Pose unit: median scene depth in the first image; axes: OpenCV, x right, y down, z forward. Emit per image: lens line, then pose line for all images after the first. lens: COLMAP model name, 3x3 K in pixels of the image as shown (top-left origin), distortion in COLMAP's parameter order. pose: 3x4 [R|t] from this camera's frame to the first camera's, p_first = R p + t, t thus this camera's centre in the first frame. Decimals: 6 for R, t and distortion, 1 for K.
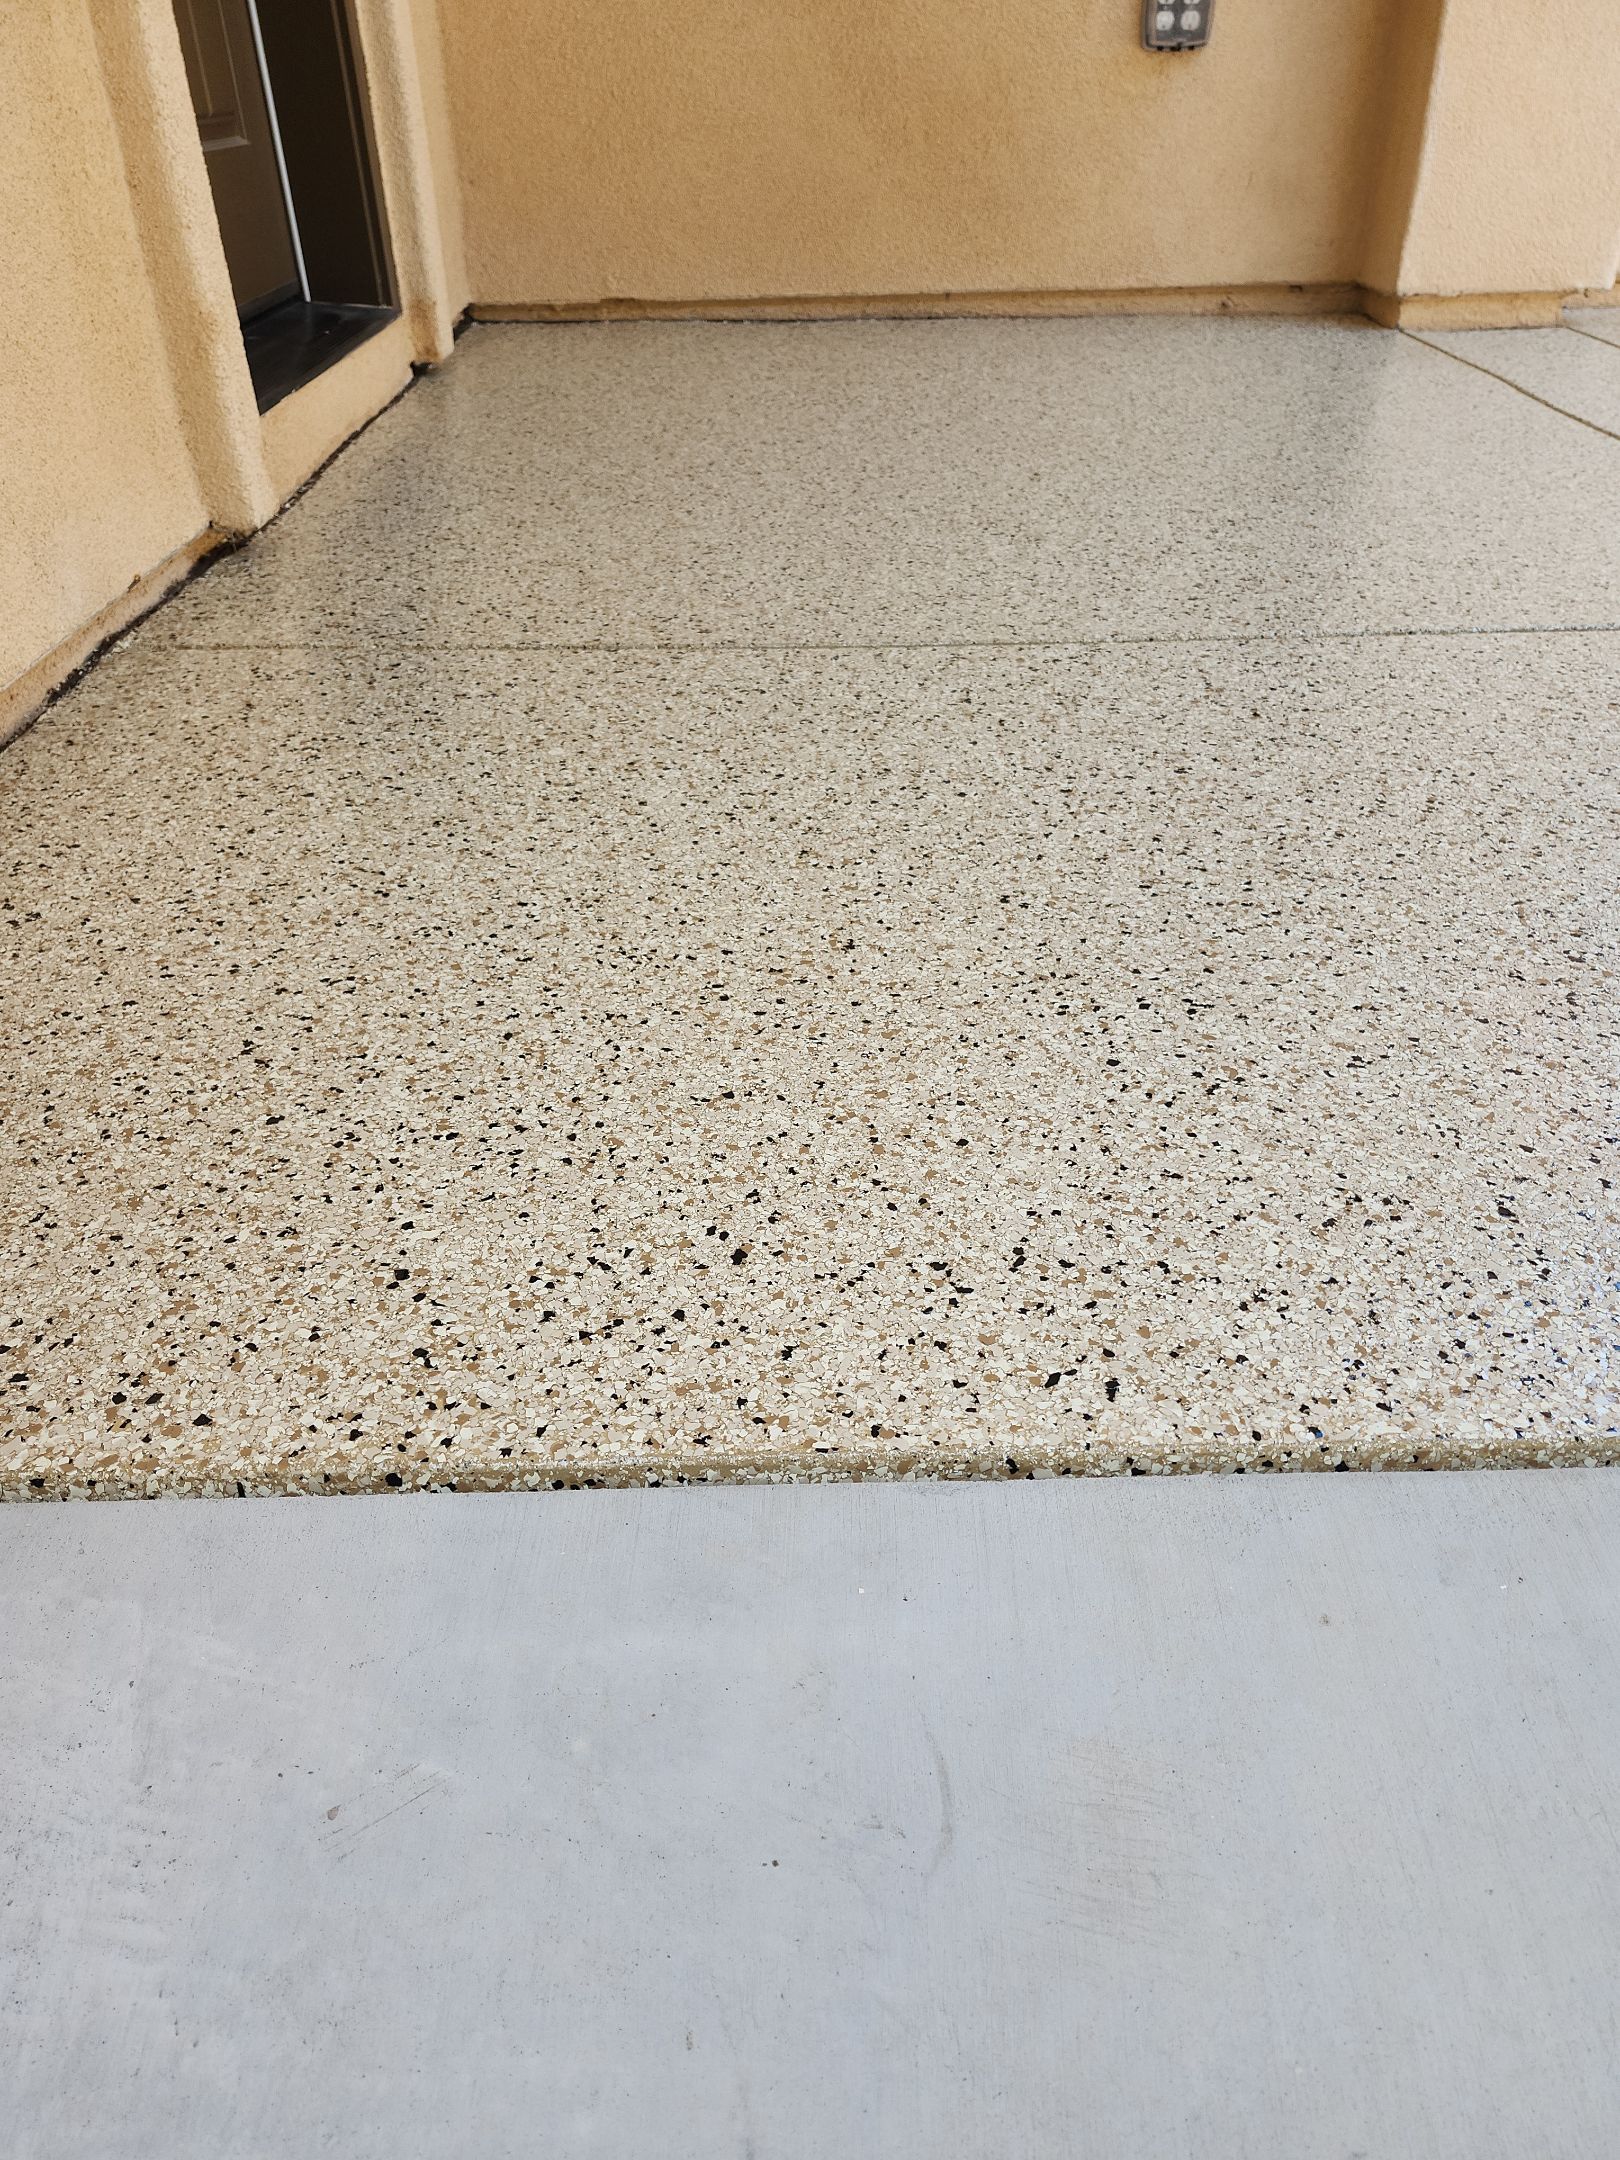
lens RADIAL K [[1521.1, 0, 810.0], [0, 1521.1, 1080.0], [0, 0, 1]] dist [0.107024, -0.170189]
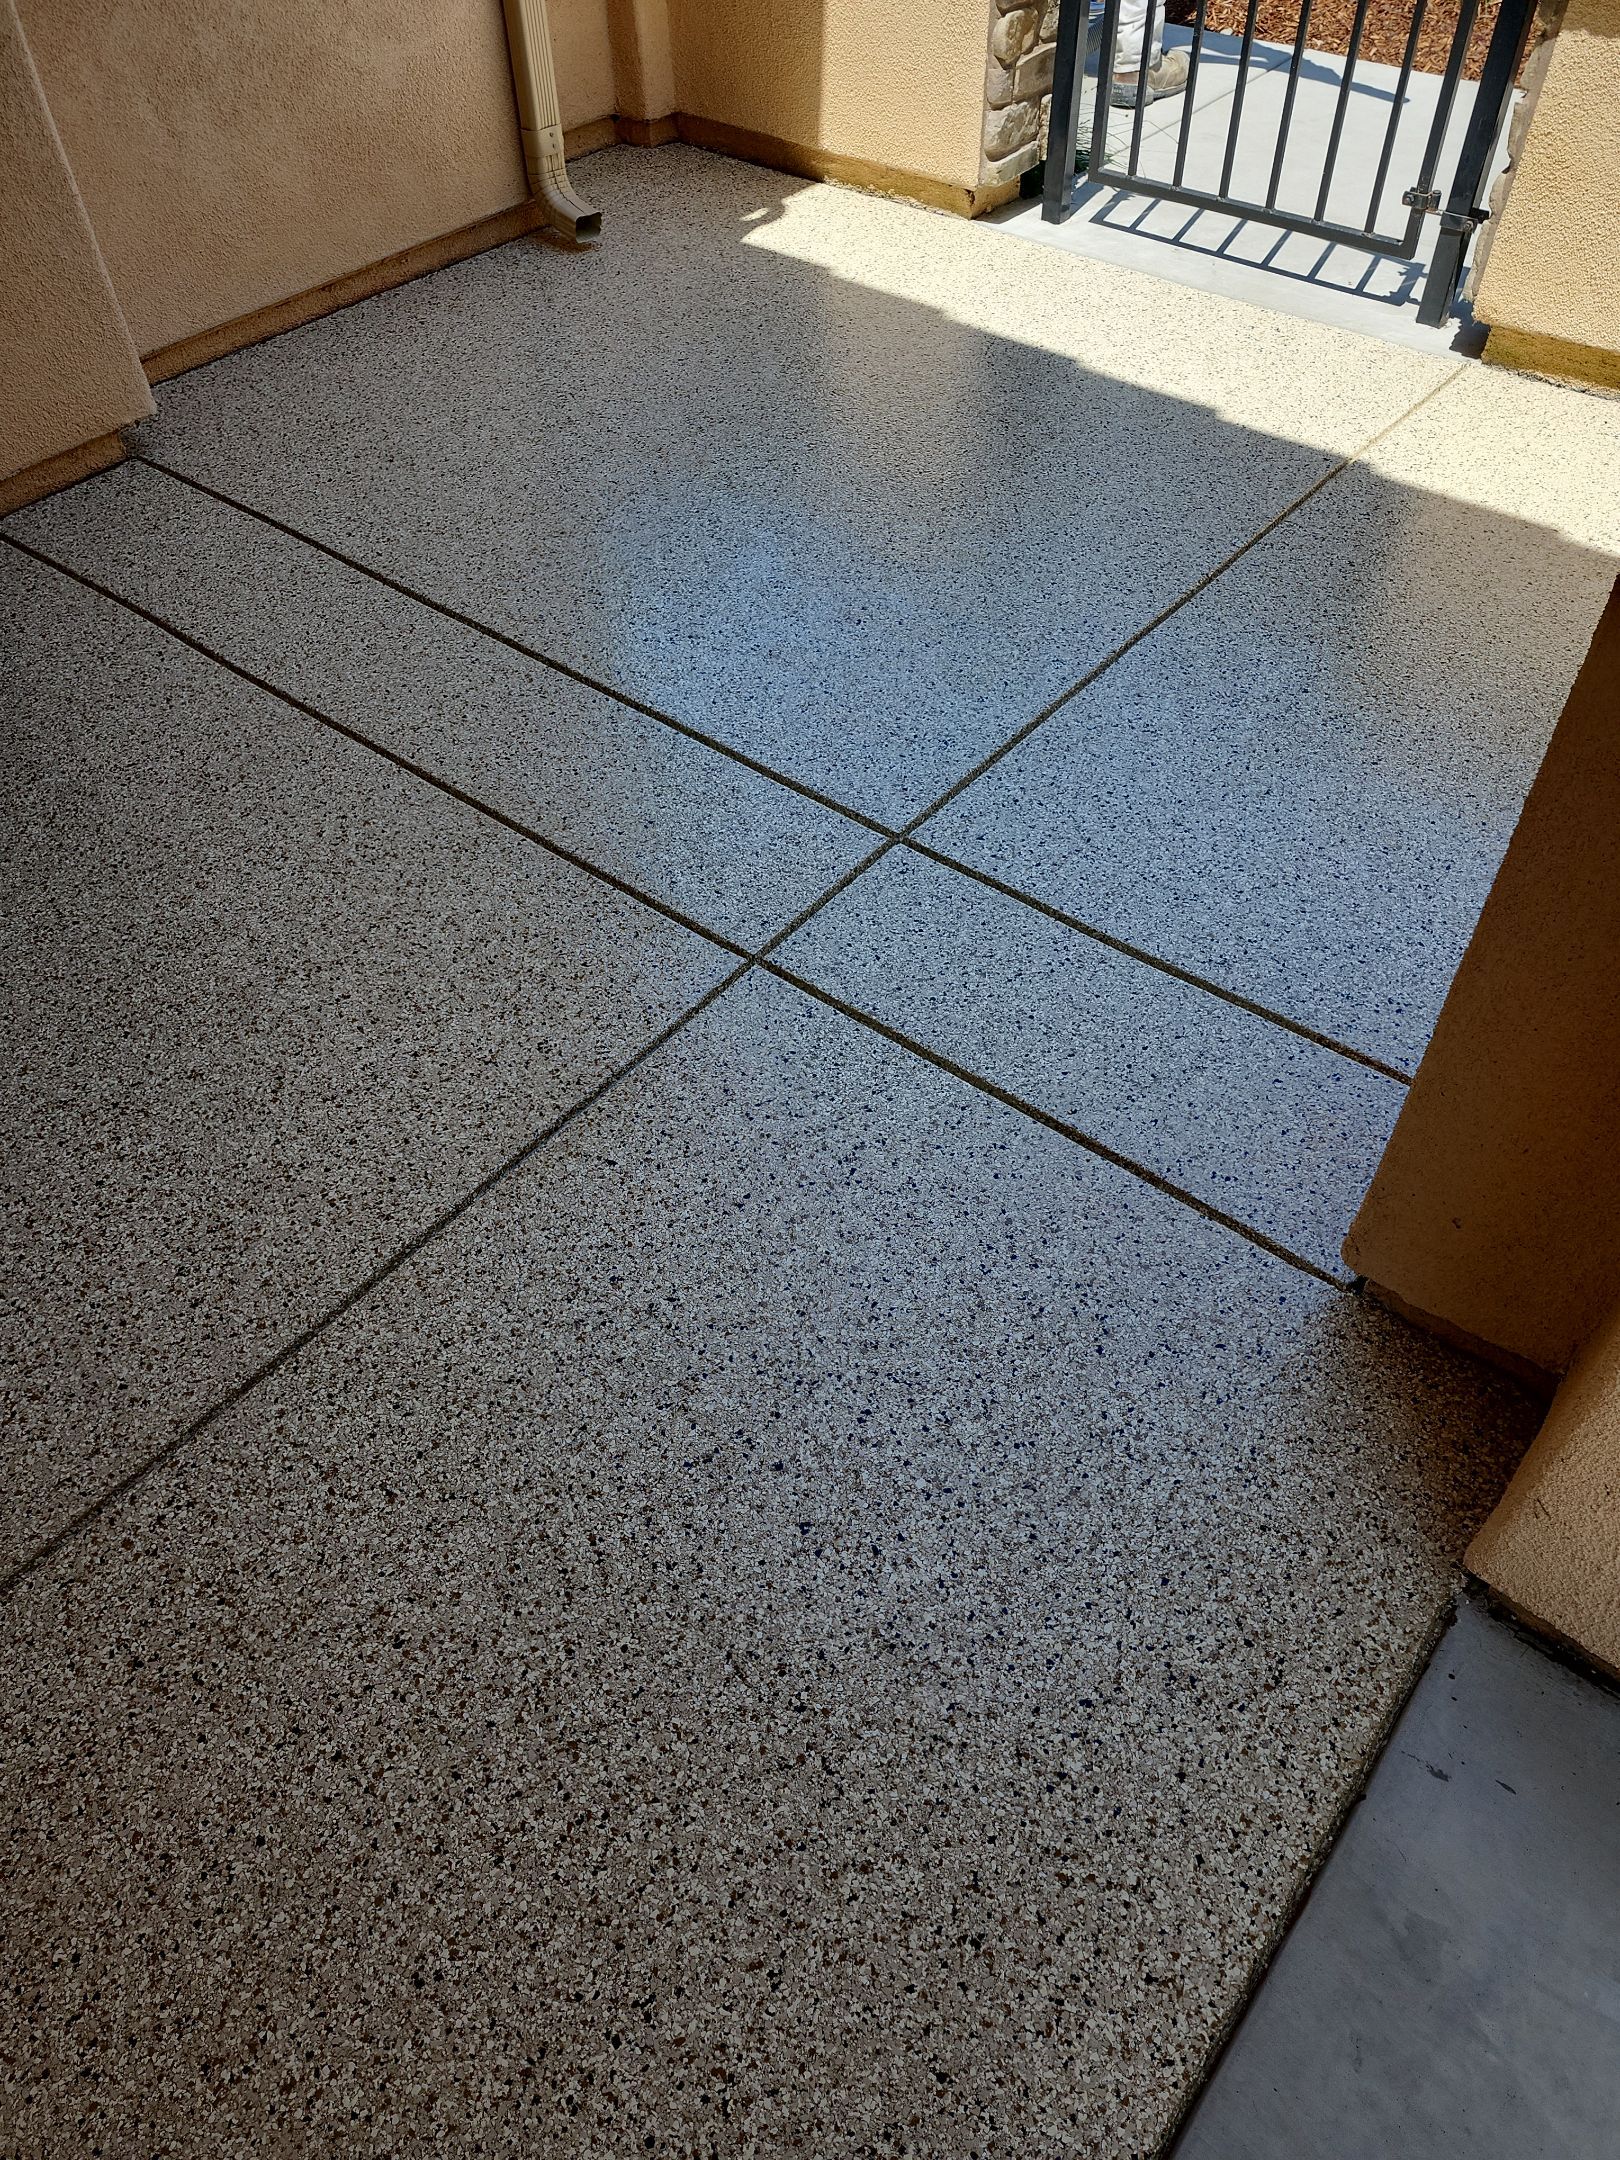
lens RADIAL K [[1532.6, 0, 821.2], [0, 1532.6, 1074.9], [0, 0, 1]] dist [0.076972, -0.094850]
pose [[0.636518, -0.563447, 0.526661, 0.097026], [0.430785, 0.826141, 0.363202, -1.041304], [-0.639742, -0.004307, 0.768578, -0.075070]]
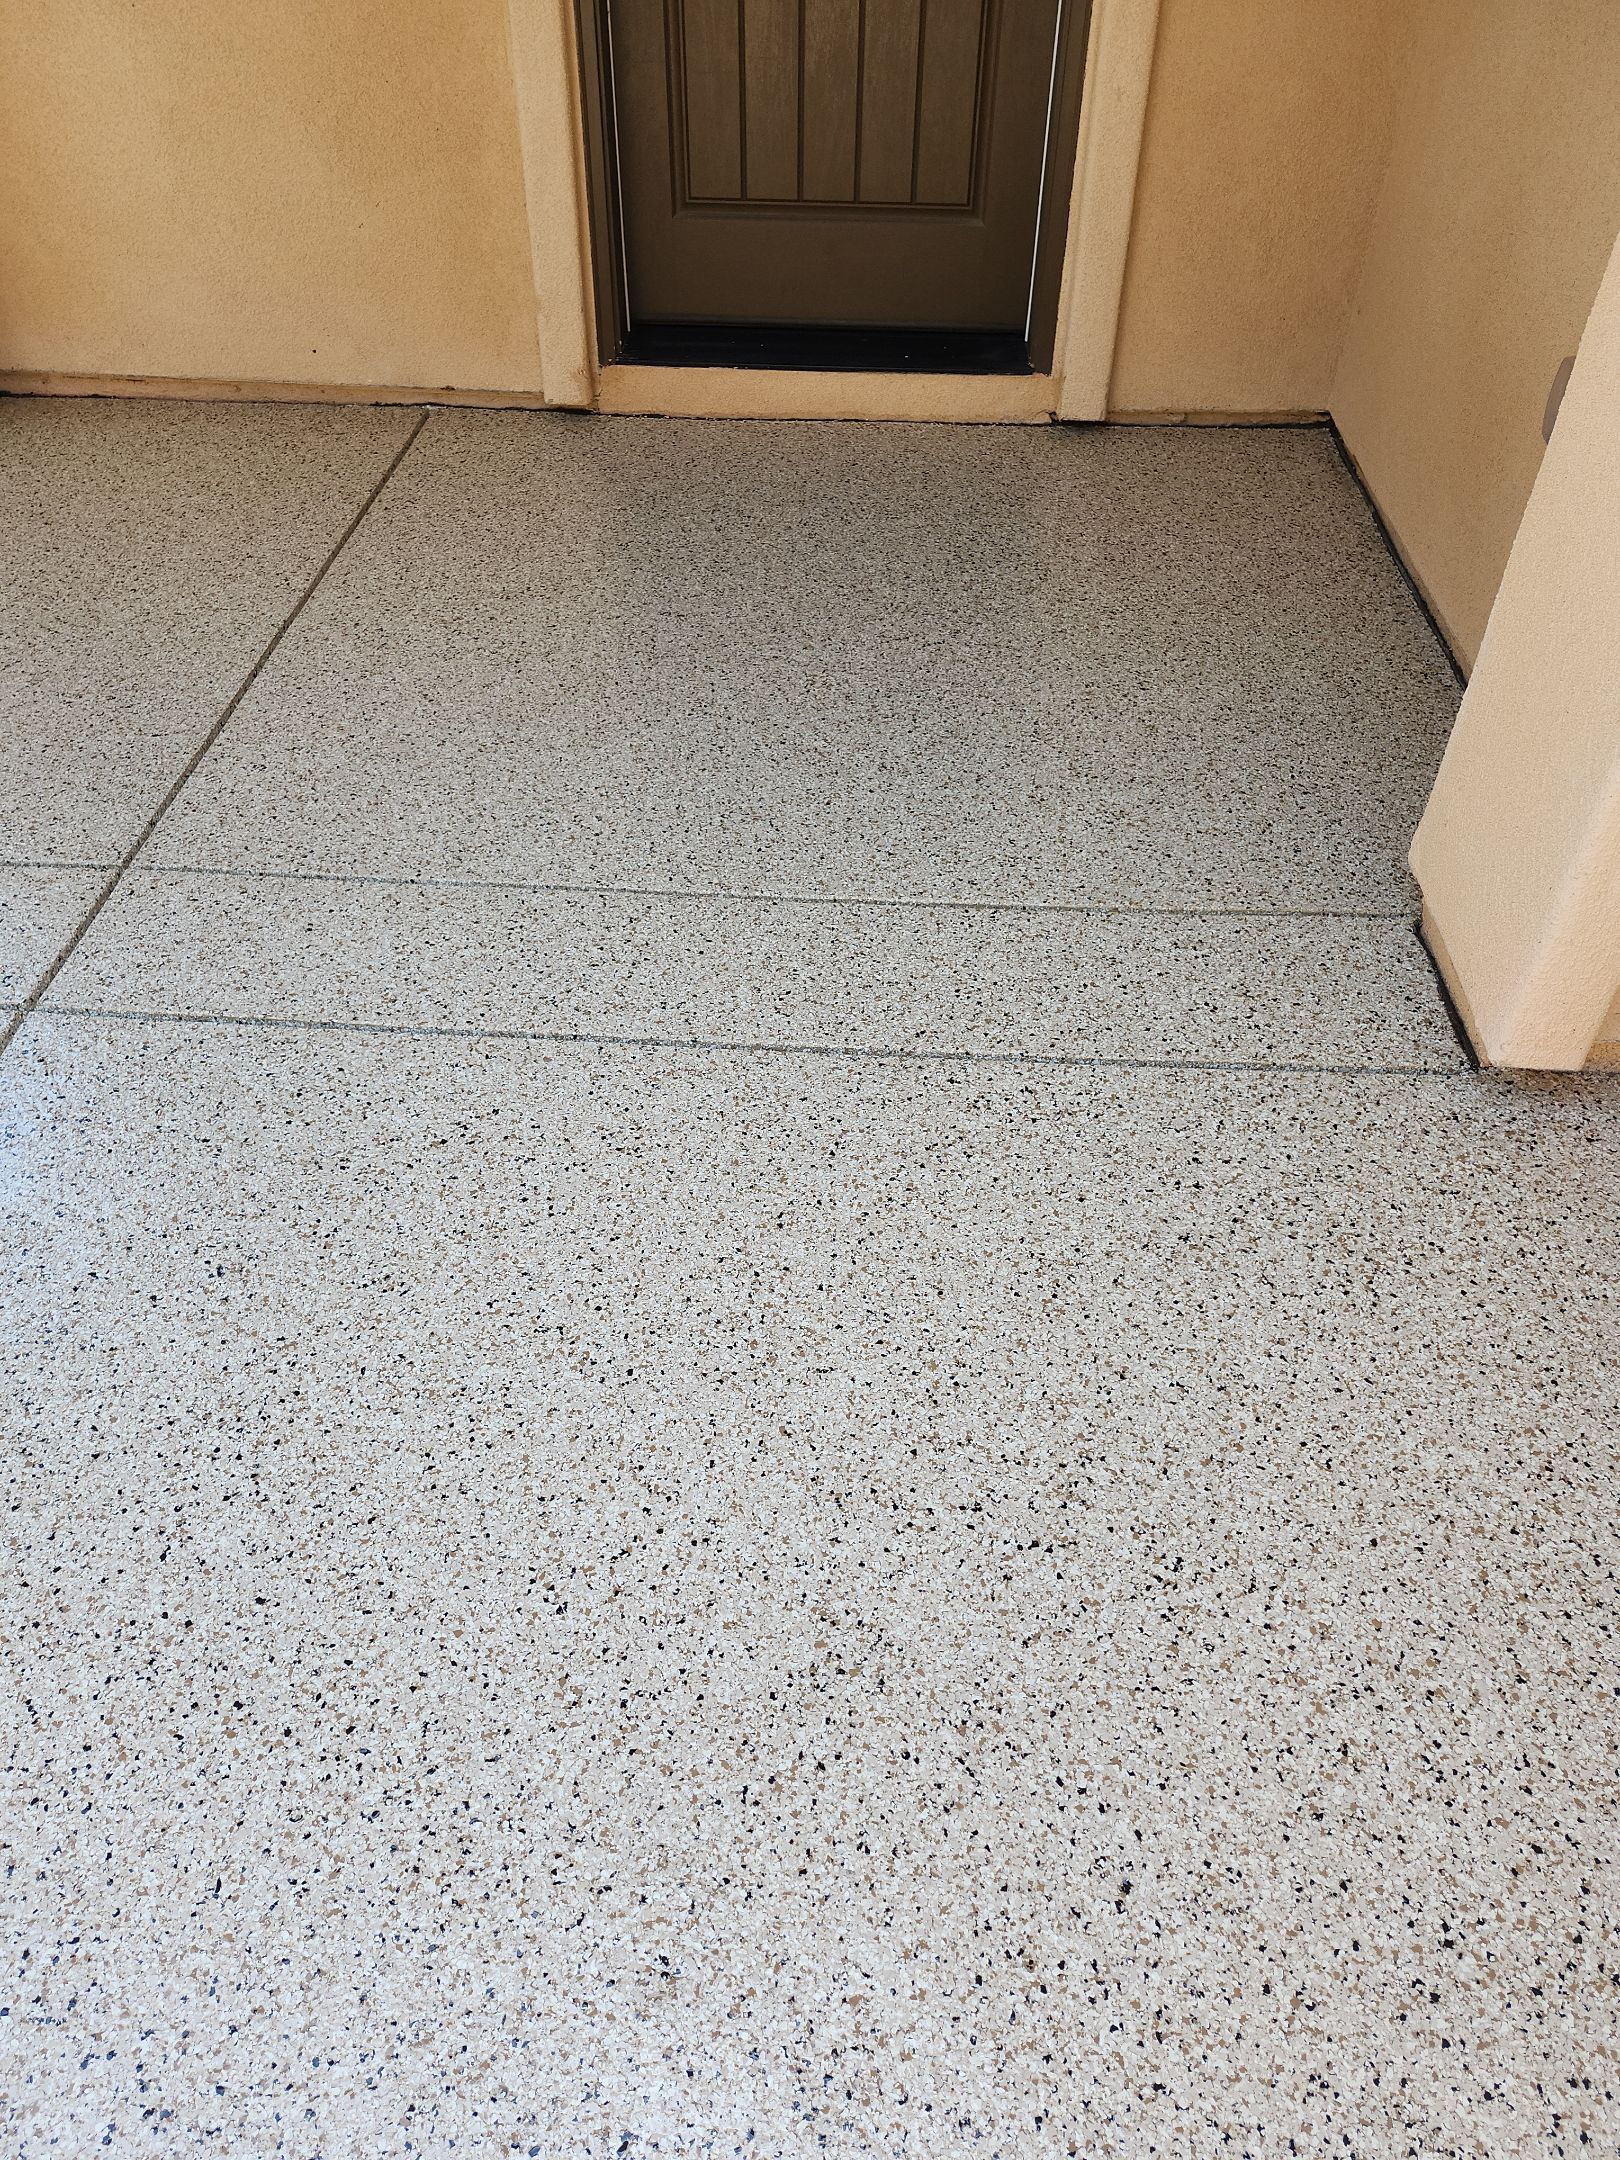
lens RADIAL K [[1513.5, 0, 810.0], [0, 1513.5, 1080.0], [0, 0, 1]] dist [0.113807, -0.160689]
pose [[-0.075582, 0.677490, -0.731639, 2.987520], [-0.560086, 0.578210, 0.593276, -2.177330], [0.824979, 0.454622, 0.335751, 1.773558]]
